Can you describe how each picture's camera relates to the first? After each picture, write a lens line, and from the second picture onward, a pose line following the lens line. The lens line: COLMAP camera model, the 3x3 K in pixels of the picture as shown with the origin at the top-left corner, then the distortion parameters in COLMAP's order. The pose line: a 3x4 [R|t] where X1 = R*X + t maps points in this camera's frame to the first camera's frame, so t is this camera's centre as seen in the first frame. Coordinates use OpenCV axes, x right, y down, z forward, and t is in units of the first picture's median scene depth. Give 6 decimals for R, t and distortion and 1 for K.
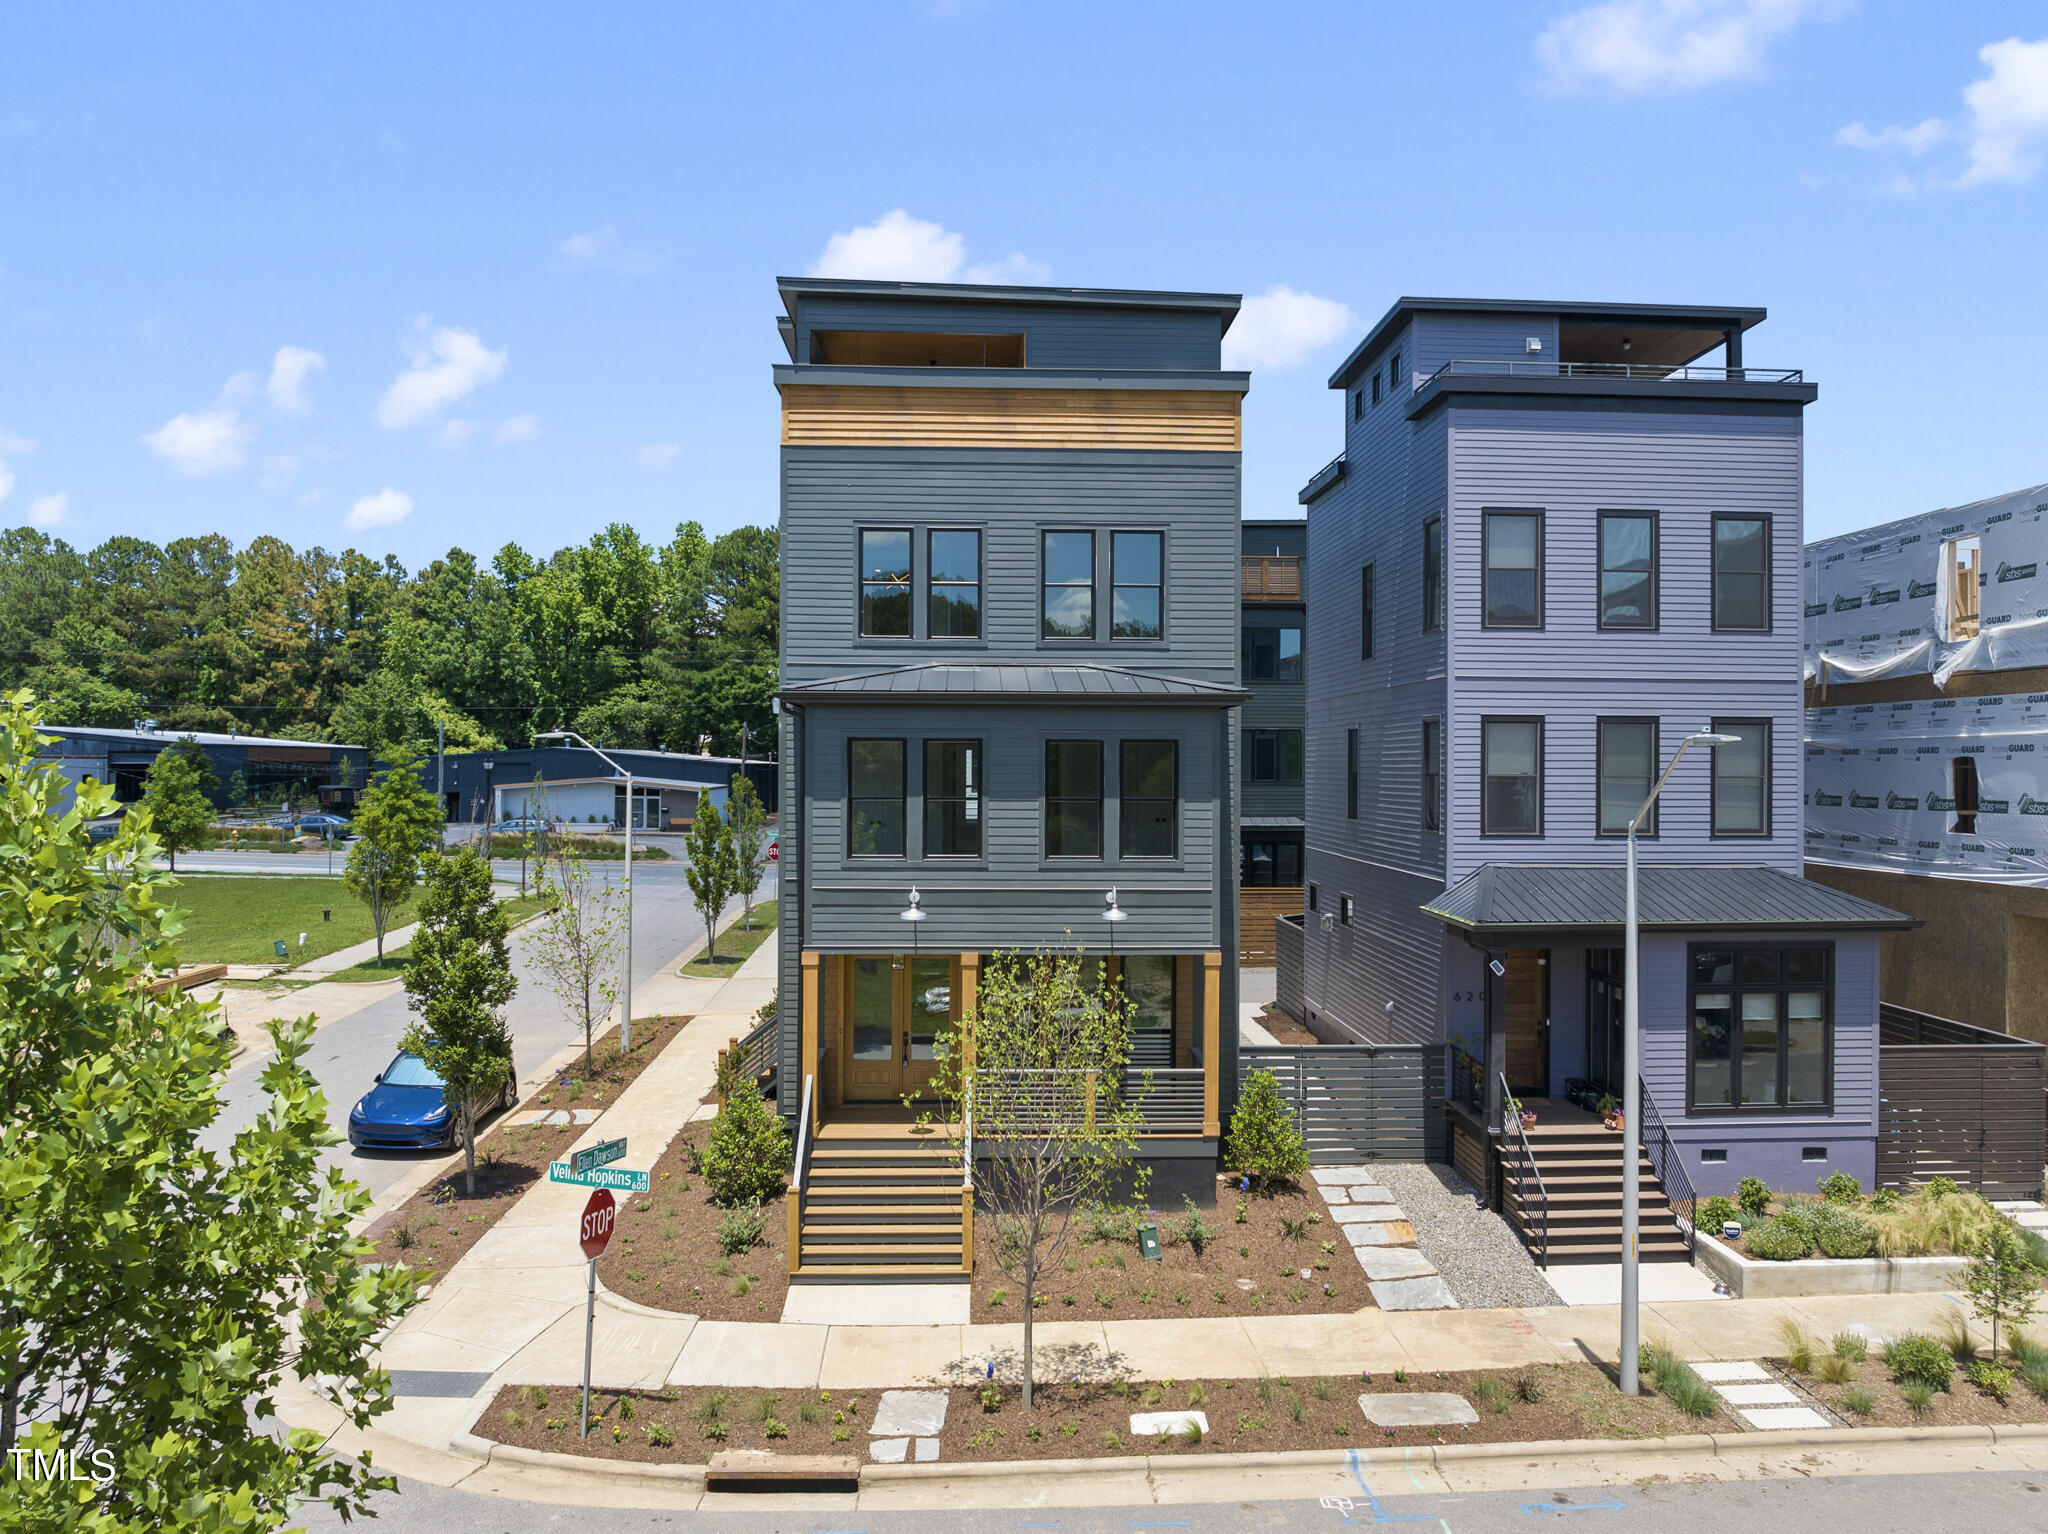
lens RADIAL K [[1457.6, 0, 1024.0], [0, 1457.6, 767.0], [0, 0, 1]] dist [-0.042649, 0.007849]
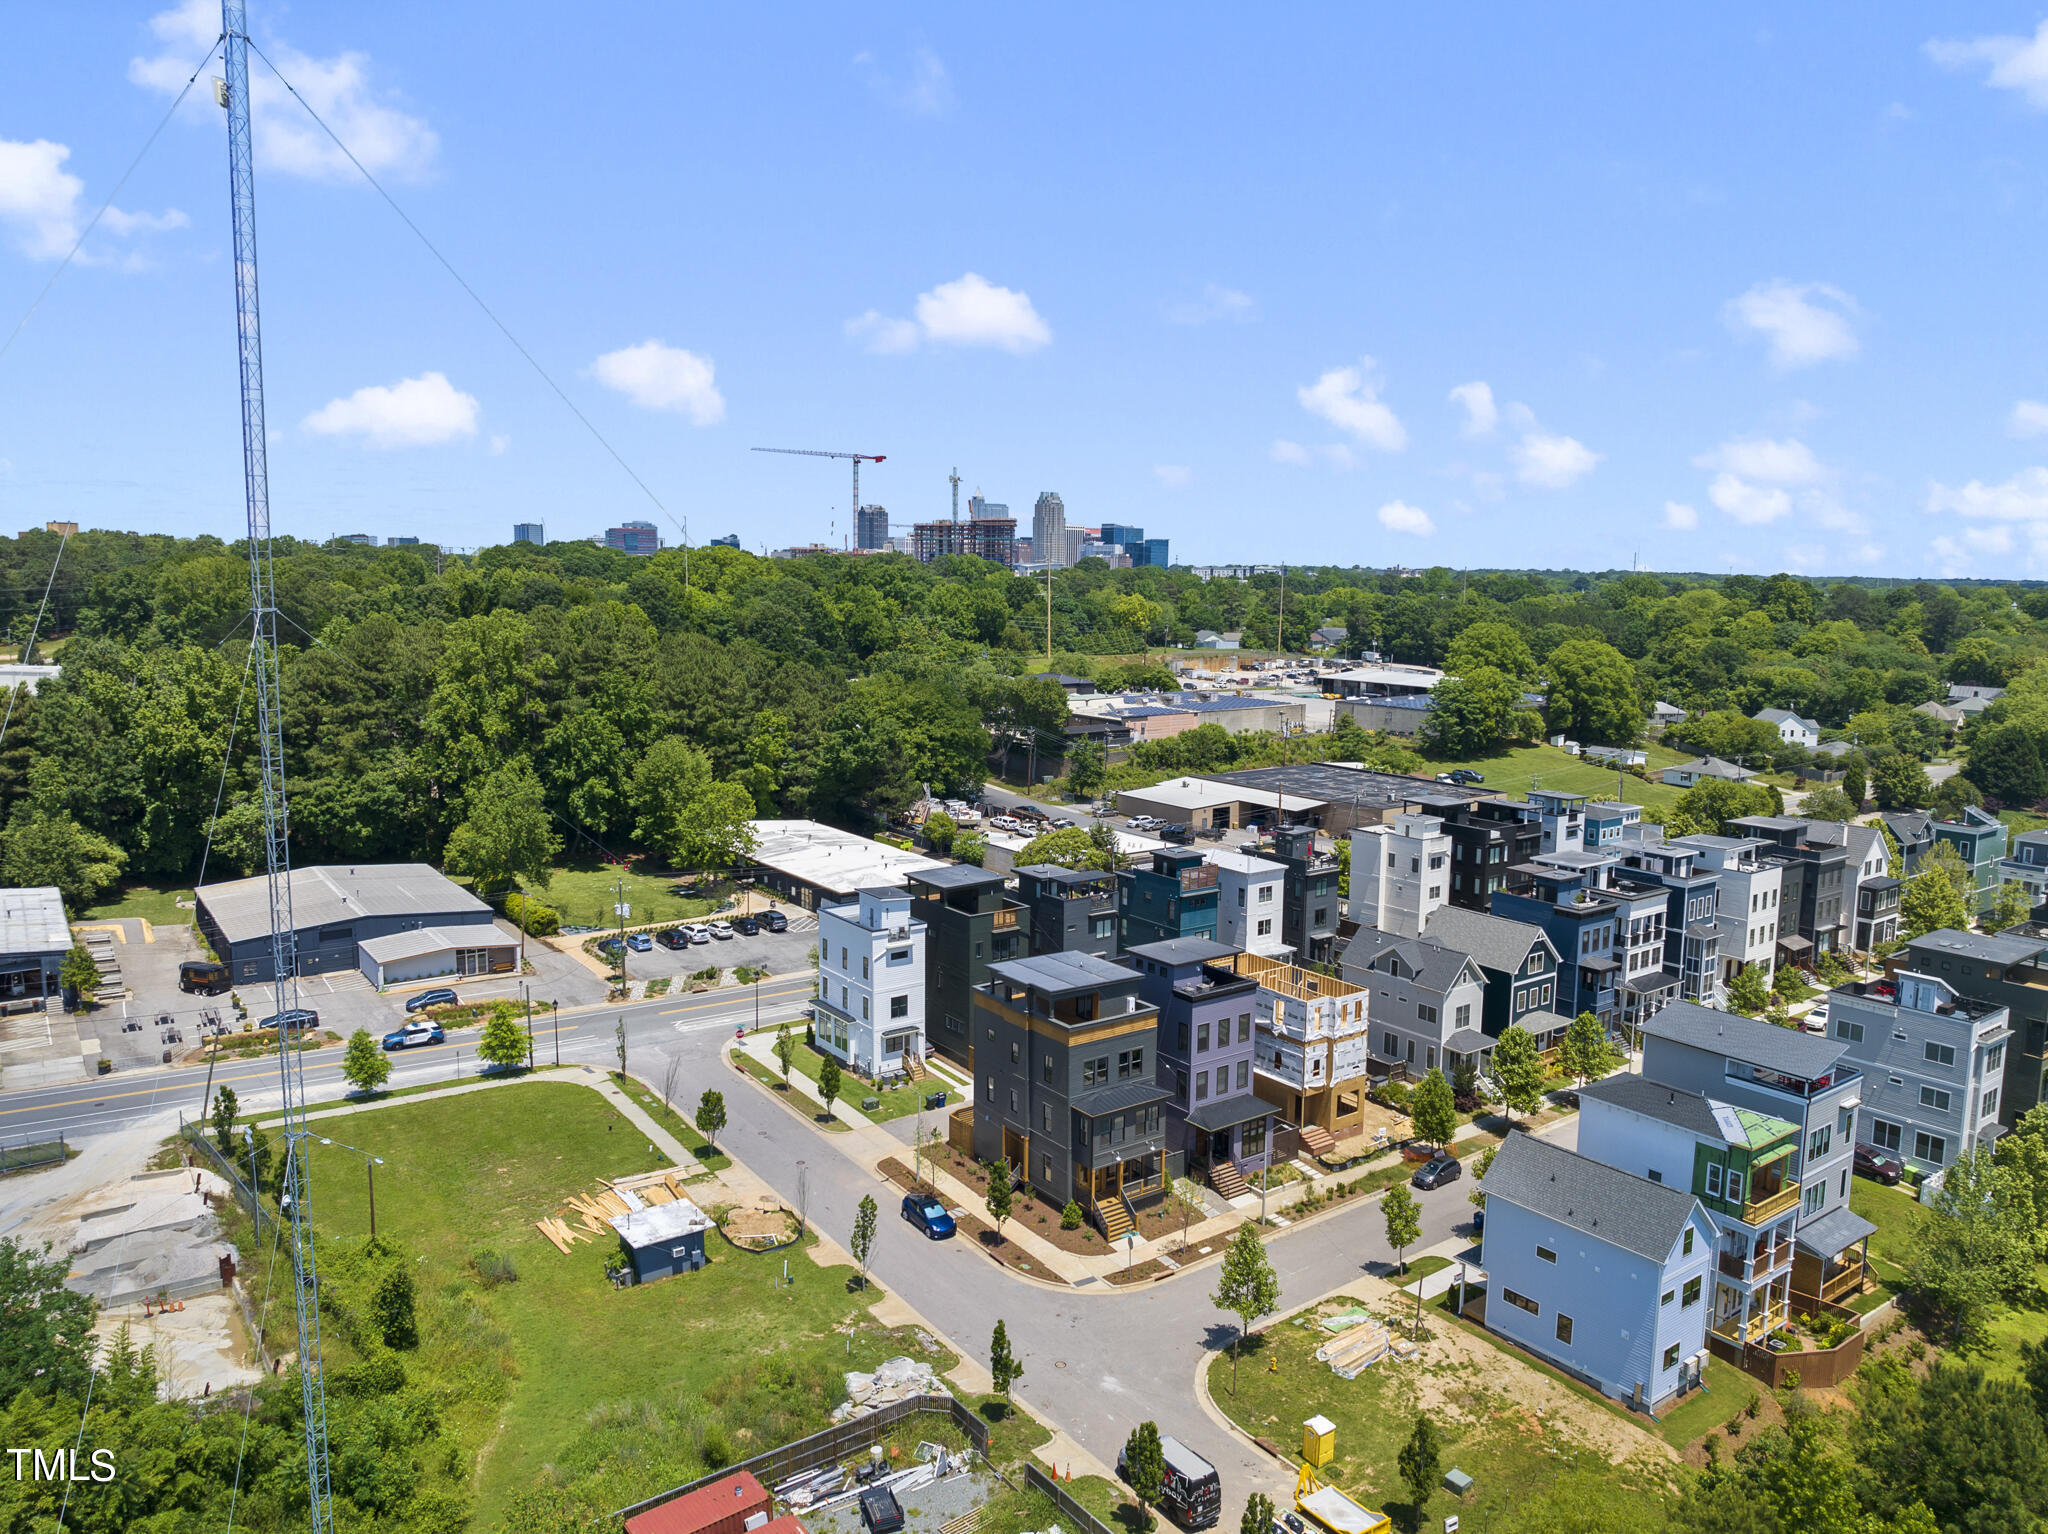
lens RADIAL K [[1410.2, 0, 1024.0], [0, 1410.2, 767.0], [0, 0, 1]] dist [-0.036654, -0.002157]
pose [[0.827894, -0.067870, 0.556764, -2.311171], [-0.007595, 0.991204, 0.132122, -1.451233], [-0.560834, -0.113611, 0.820096, -1.963173]]
